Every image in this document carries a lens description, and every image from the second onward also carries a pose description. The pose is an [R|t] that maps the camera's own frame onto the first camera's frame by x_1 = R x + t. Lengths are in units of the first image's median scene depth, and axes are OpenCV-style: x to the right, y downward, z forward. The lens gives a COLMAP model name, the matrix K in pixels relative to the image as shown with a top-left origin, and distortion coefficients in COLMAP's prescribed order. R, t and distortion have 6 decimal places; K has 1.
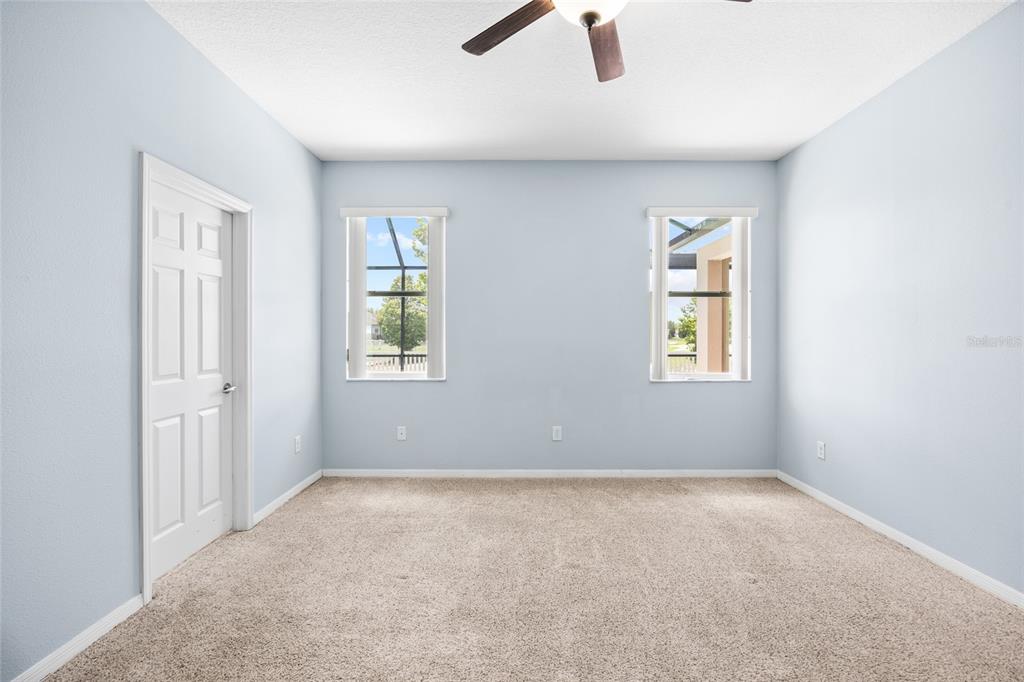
lens RADIAL K [[450.0, 0, 515.0], [0, 450.0, 343.0], [0, 0, 1]] dist [-0.014794, 0.000943]
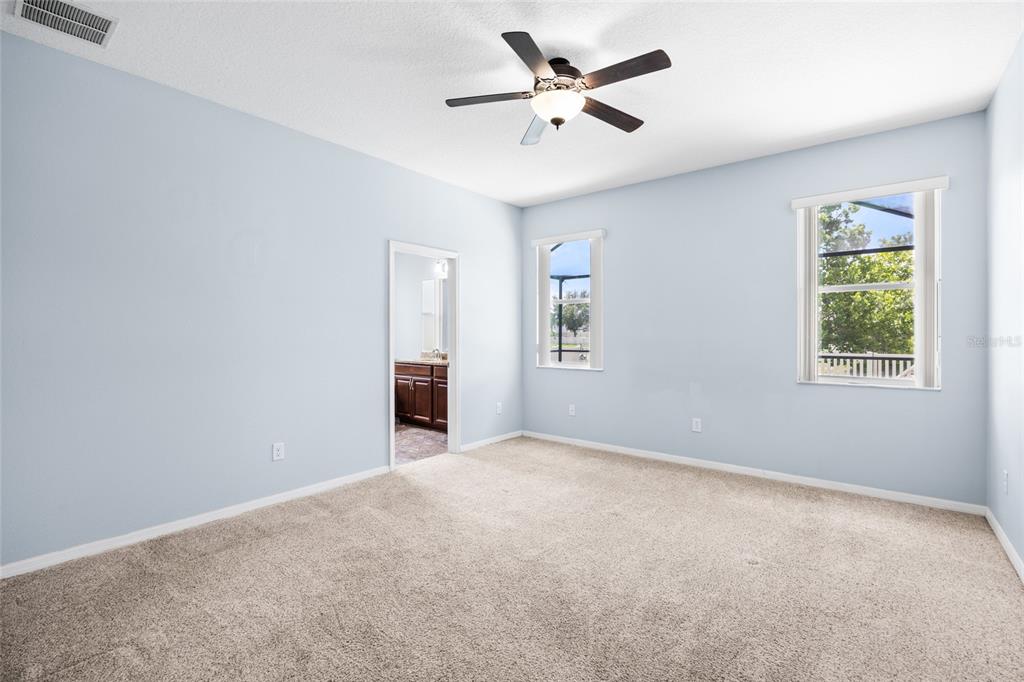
lens RADIAL K [[450.0, 0, 515.0], [0, 450.0, 343.0], [0, 0, 1]] dist [-0.014794, 0.000943]
pose [[0.790554, 0.014227, -0.612227, 0.435898], [-0.011580, 0.999899, 0.008283, 0.001276], [0.612283, 0.000542, 0.790638, -0.121841]]
